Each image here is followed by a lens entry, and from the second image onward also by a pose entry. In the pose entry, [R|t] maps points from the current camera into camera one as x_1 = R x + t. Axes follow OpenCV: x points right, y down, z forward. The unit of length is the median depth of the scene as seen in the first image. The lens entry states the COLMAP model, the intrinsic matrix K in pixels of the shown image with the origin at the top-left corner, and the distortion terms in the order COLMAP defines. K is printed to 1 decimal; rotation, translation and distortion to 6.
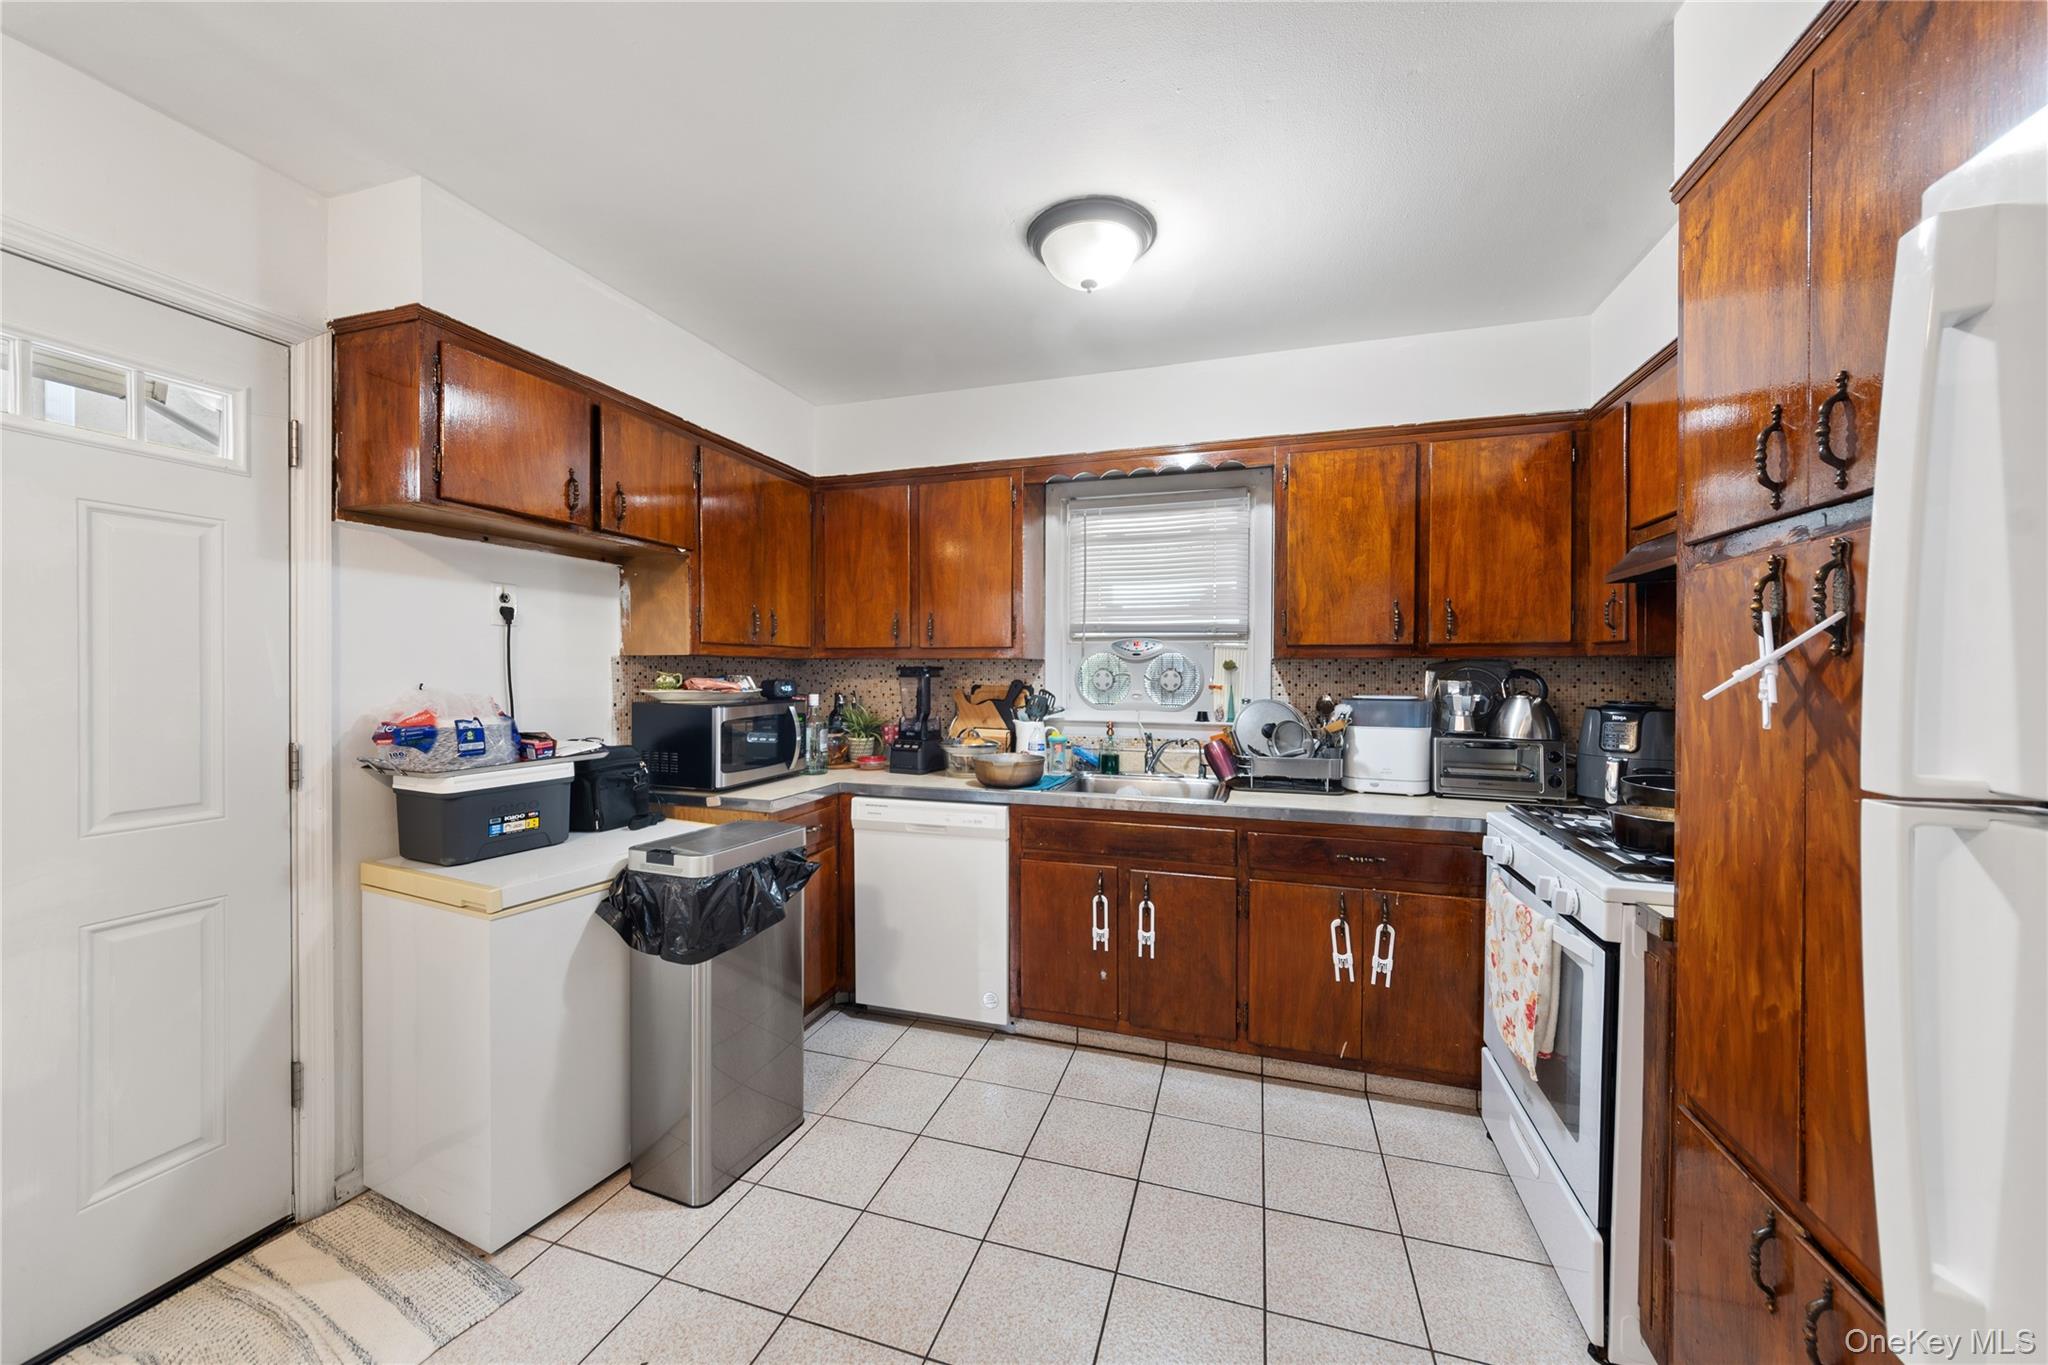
lens RADIAL K [[748.5, 0, 1026.7], [0, 748.5, 676.4], [0, 0, 1]] dist [0.001131, -0.001046]
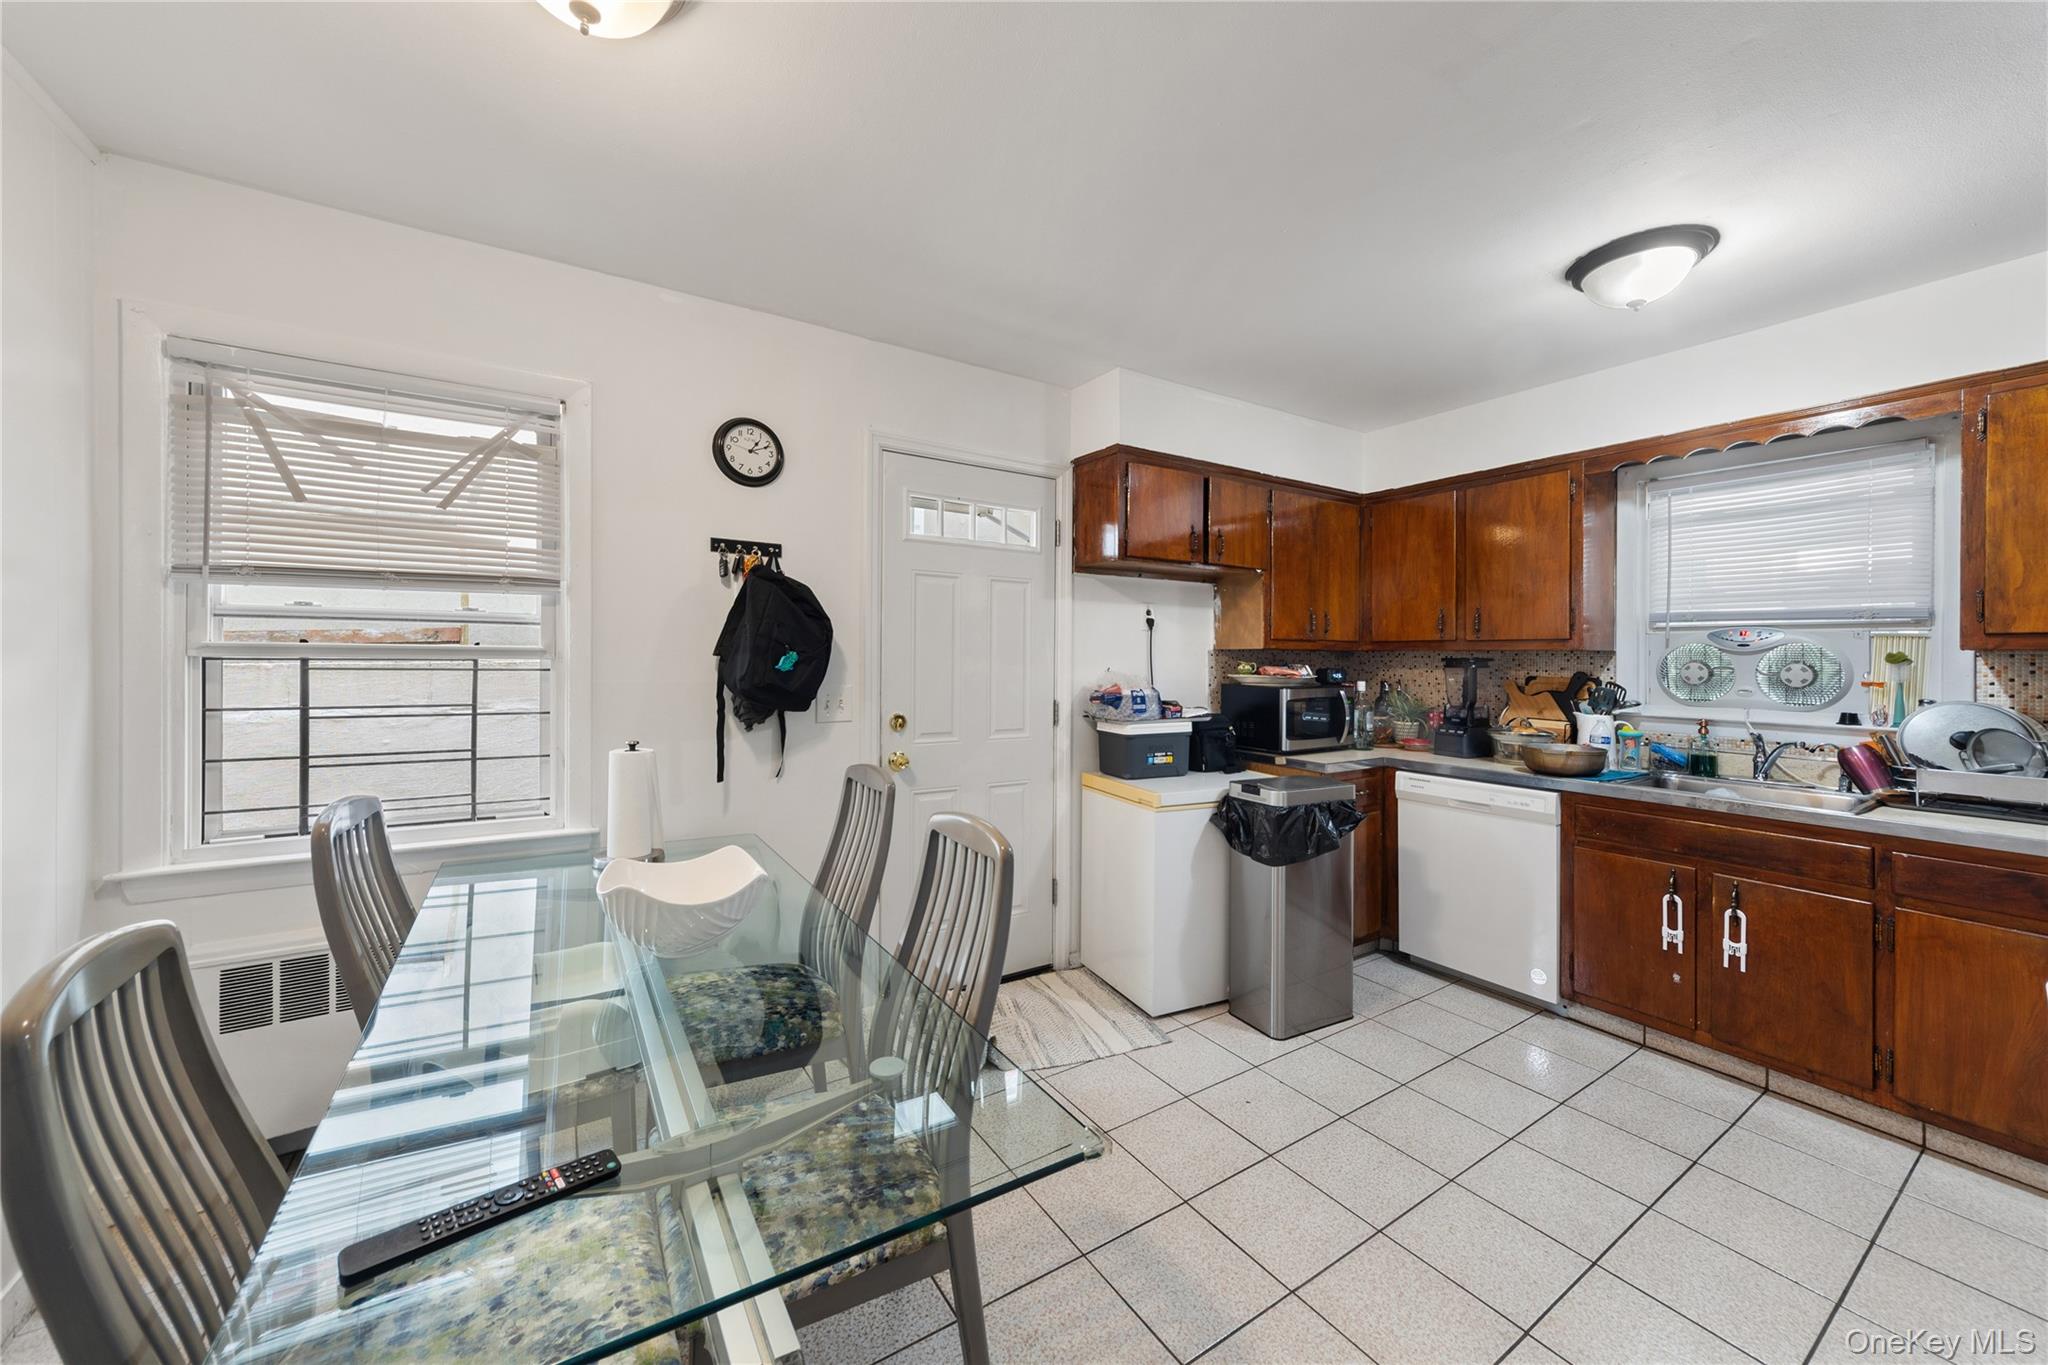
lens RADIAL K [[748.5, 0, 1023.3], [0, 748.5, 656.0], [0, 0, 1]] dist [0.001131, -0.001046]
pose [[0.766918, 0.002785, -0.641739, 0.076774], [-0.010394, 0.999913, -0.008083, -0.000734], [0.641661, 0.012869, 0.766880, -0.297366]]
